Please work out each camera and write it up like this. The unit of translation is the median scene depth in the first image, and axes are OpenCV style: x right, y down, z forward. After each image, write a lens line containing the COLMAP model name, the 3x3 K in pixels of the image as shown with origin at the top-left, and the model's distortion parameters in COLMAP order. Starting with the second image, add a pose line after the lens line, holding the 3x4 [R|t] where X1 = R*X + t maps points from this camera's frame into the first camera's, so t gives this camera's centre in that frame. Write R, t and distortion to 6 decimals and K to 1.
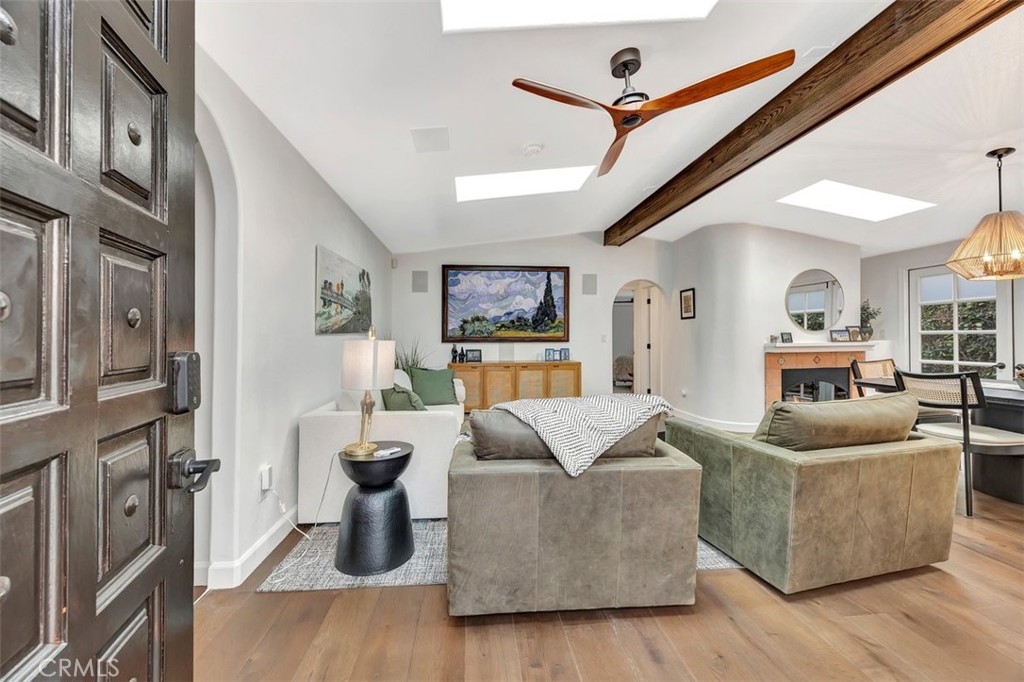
lens RADIAL K [[390.6, 0, 514.8], [0, 390.6, 339.7], [0, 0, 1]] dist [-0.001438, -0.000060]
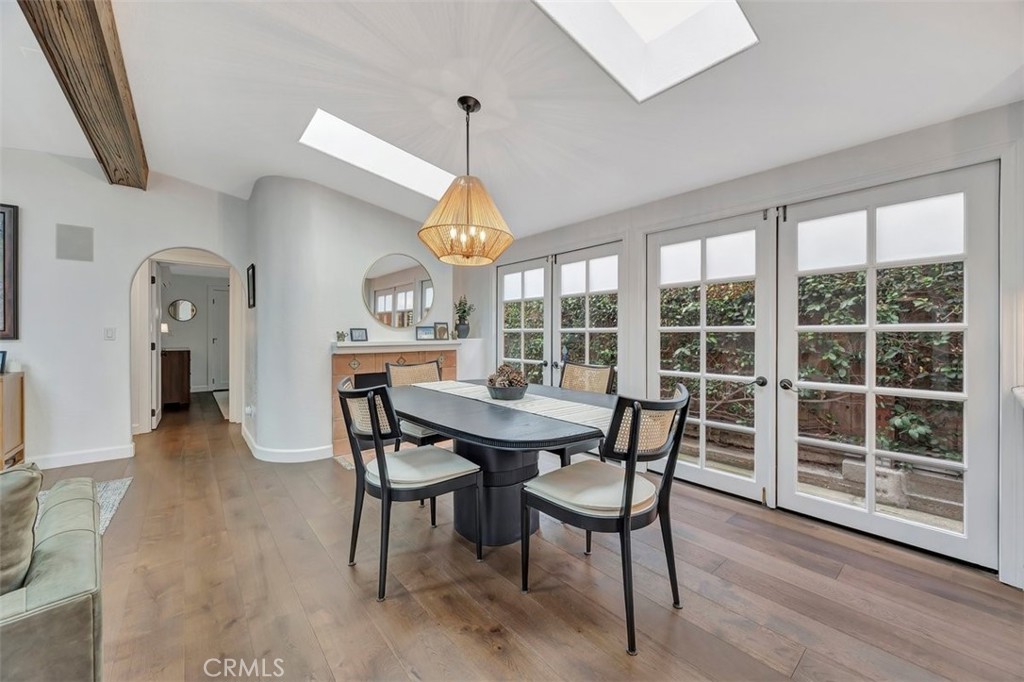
lens RADIAL K [[389.3, 0, 514.0], [0, 389.3, 336.0], [0, 0, 1]] dist [-0.002211, -0.000389]
pose [[0.832834, 0.005662, 0.553494, 0.493180], [-0.005121, 0.999984, -0.002523, -0.002195], [-0.553499, -0.000734, 0.832849, 0.156281]]
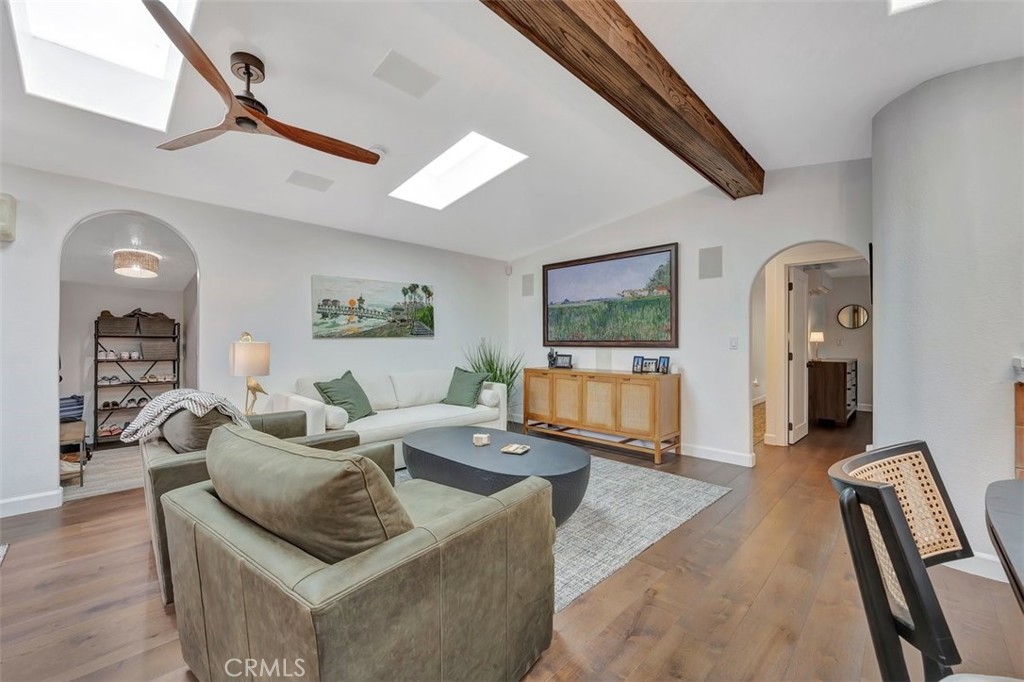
lens RADIAL K [[412.3, 0, 515.4], [0, 412.3, 343.5], [0, 0, 1]] dist [0.000670, 0.000013]
pose [[0.637454, 0.008207, -0.770445, 0.613074], [-0.007849, 0.999961, 0.004158, -0.003783], [0.770449, 0.003397, 0.637493, 0.335836]]
